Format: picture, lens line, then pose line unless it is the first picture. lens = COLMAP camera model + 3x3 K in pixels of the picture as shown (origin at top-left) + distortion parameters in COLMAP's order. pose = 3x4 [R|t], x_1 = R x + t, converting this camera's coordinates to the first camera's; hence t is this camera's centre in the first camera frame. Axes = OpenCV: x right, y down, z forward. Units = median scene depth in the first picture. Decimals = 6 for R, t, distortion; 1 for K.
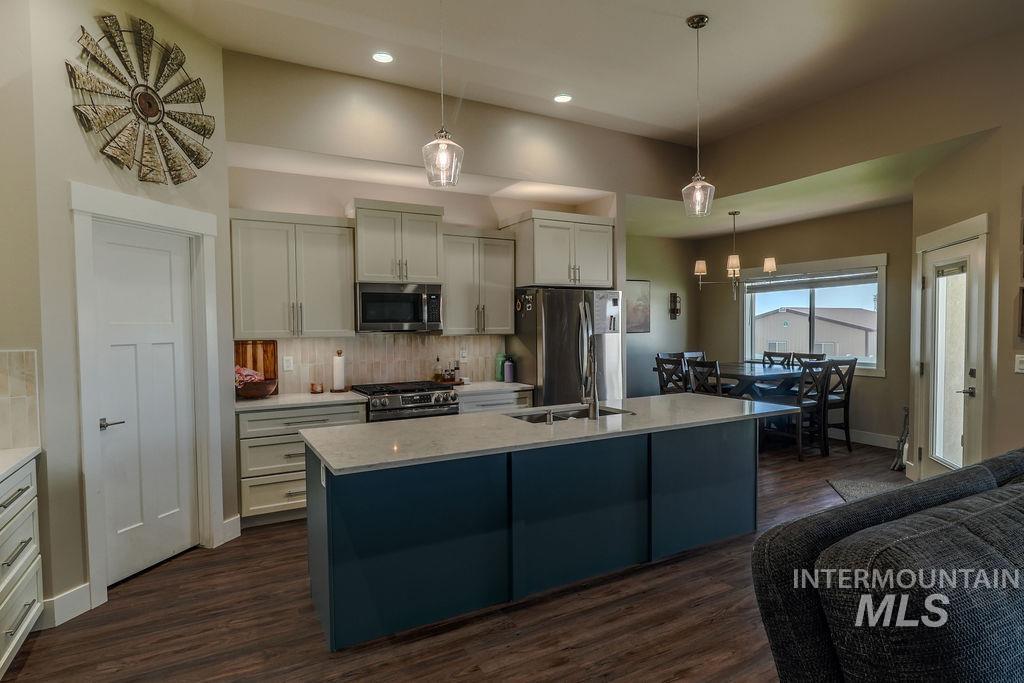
lens RADIAL K [[560.9, 0, 506.7], [0, 560.9, 347.2], [0, 0, 1]] dist [-0.004757, -0.002989]
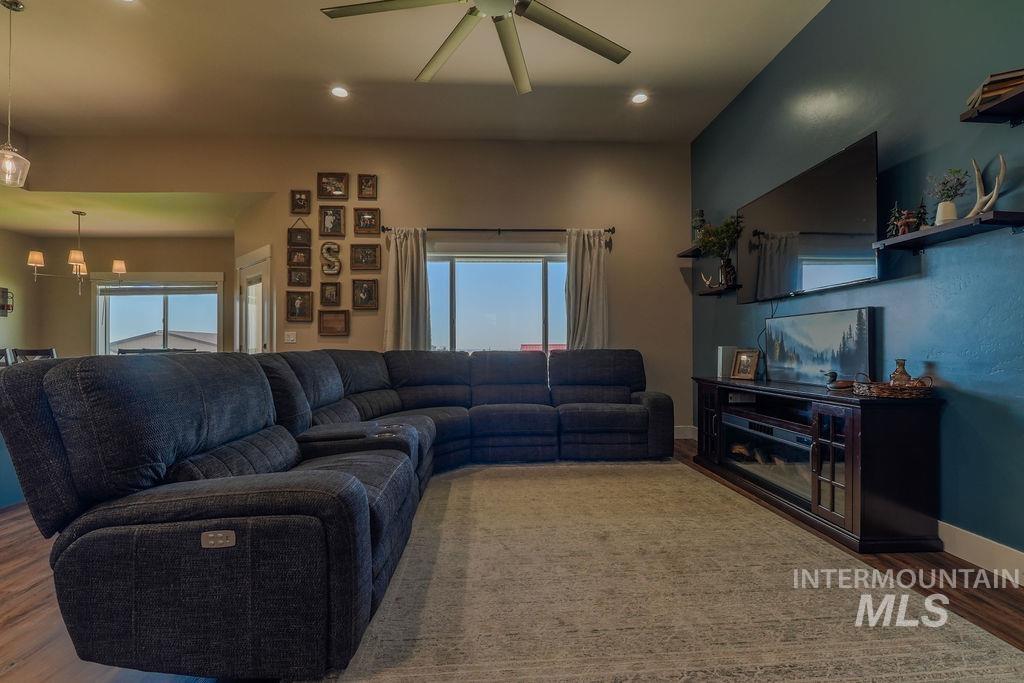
lens RADIAL K [[454.6, 0, 518.6], [0, 454.6, 345.1], [0, 0, 1]] dist [-0.006586, 0.000305]
pose [[0.440336, 0.020271, 0.897604, 0.007923], [0.035921, 0.998547, -0.040172, 0.102866], [-0.897114, 0.049932, 0.438968, -0.162526]]
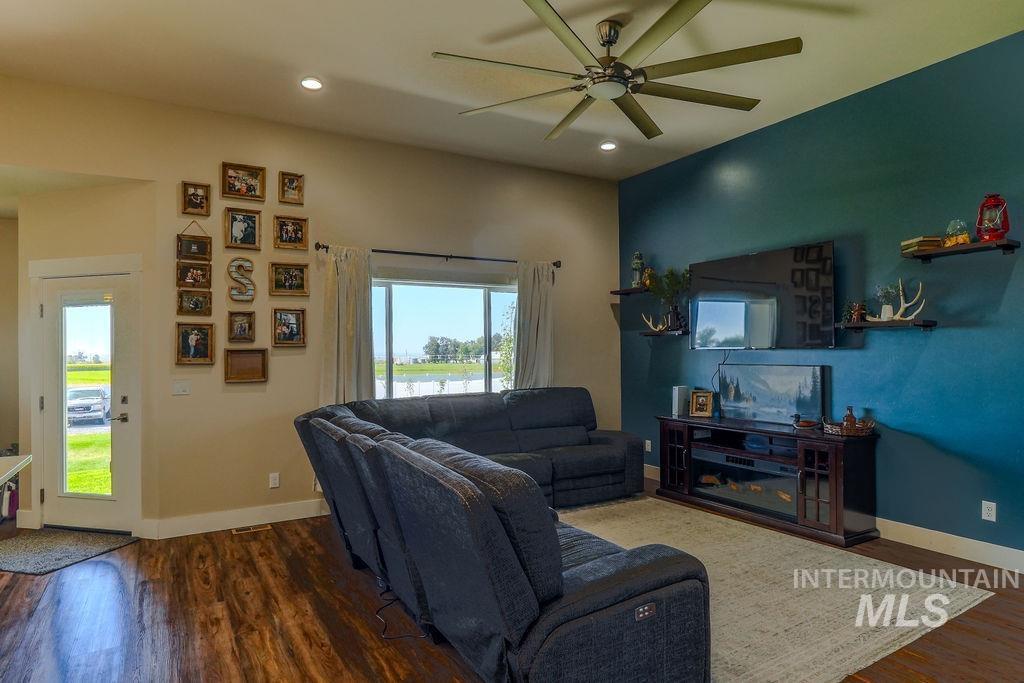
lens RADIAL K [[596.4, 0, 514.2], [0, 596.4, 339.7], [0, 0, 1]] dist [-0.001778, -0.002765]
pose [[-0.035253, 0.028411, 0.998974, -0.283920], [0.053097, 0.998237, -0.026516, 0.001914], [-0.997967, 0.052108, -0.036699, 0.249310]]
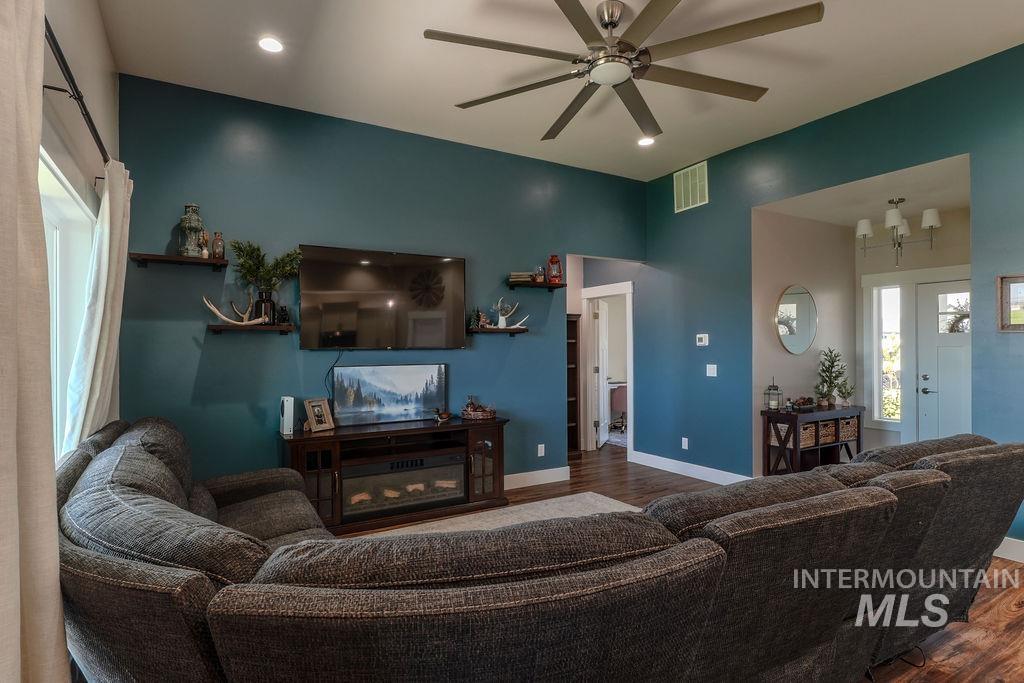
lens RADIAL K [[531.8, 0, 506.2], [0, 531.8, 345.5], [0, 0, 1]] dist [-0.019113, -0.000481]
pose [[-0.999453, 0.016566, -0.028634, 0.626371], [0.015471, 0.999156, 0.038045, -0.026674], [0.029240, 0.037581, -0.998866, 0.738013]]
